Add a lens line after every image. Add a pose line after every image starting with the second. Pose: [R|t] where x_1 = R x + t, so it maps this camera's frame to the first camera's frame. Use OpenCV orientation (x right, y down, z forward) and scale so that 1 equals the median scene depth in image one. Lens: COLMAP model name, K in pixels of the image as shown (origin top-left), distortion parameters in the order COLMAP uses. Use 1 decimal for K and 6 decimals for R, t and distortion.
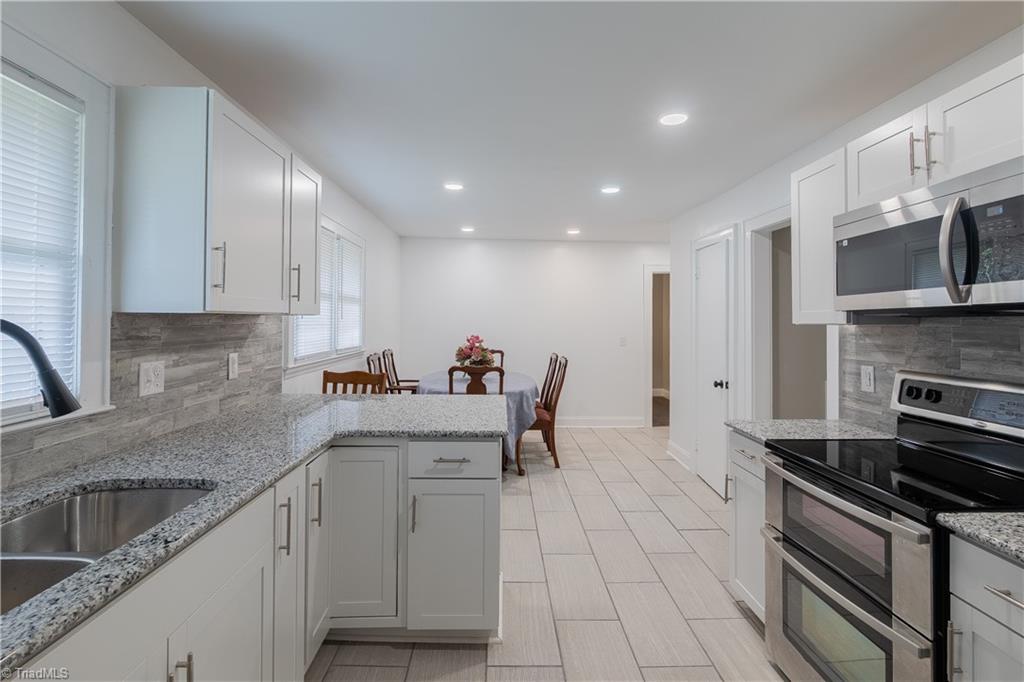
lens RADIAL K [[481.6, 0, 510.9], [0, 481.6, 318.6], [0, 0, 1]] dist [-0.003425, -0.000338]
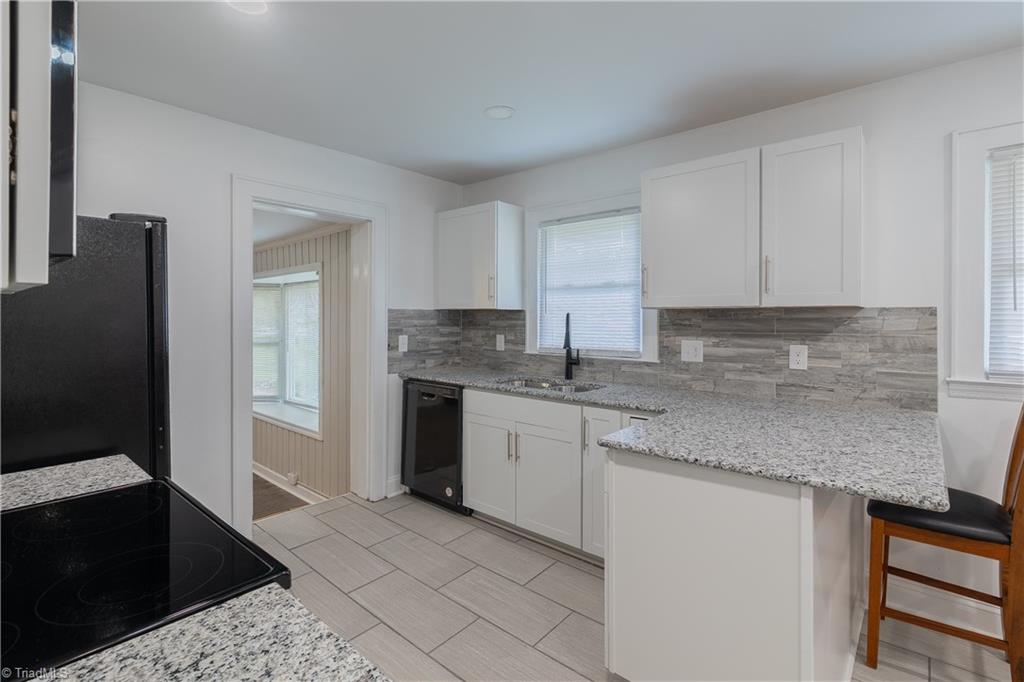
lens RADIAL K [[481.6, 0, 510.9], [0, 481.6, 318.6], [0, 0, 1]] dist [-0.003425, -0.000338]
pose [[-0.674017, -0.007346, -0.738680, 0.690771], [-0.003773, 0.999972, -0.006501, 0.025869], [0.738707, -0.001595, -0.674025, 1.382032]]
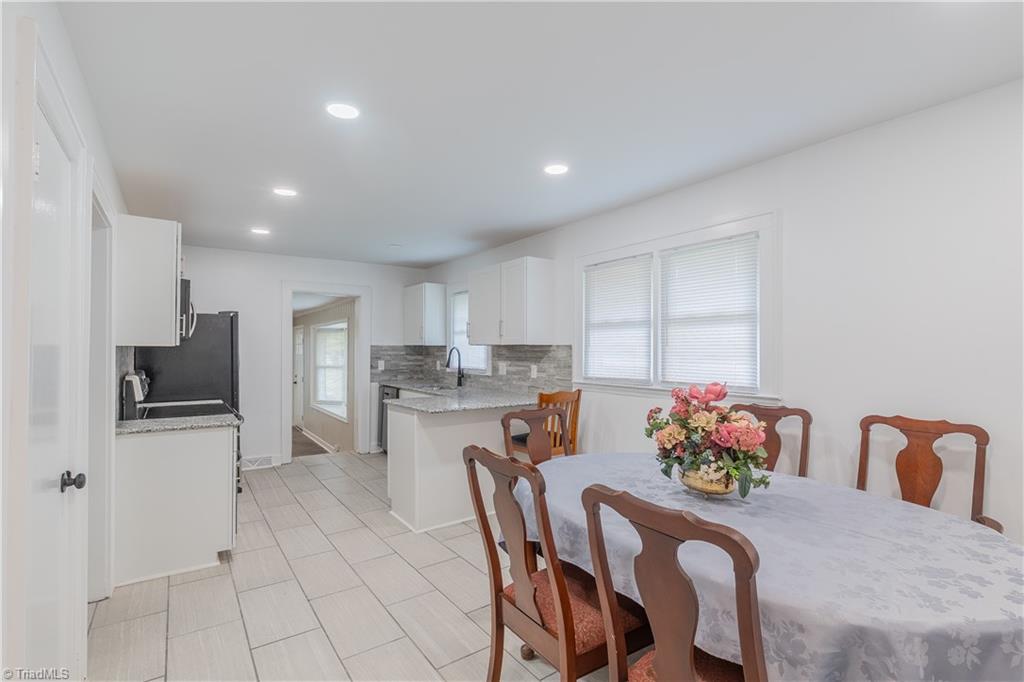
lens RADIAL K [[476.9, 0, 515.0], [0, 476.9, 345.9], [0, 0, 1]] dist [-0.003400, -0.000048]
pose [[-0.832040, -0.015380, -0.554503, 0.629149], [-0.006562, 0.999819, -0.017885, 0.032781], [0.554677, -0.011242, -0.831990, 2.860222]]
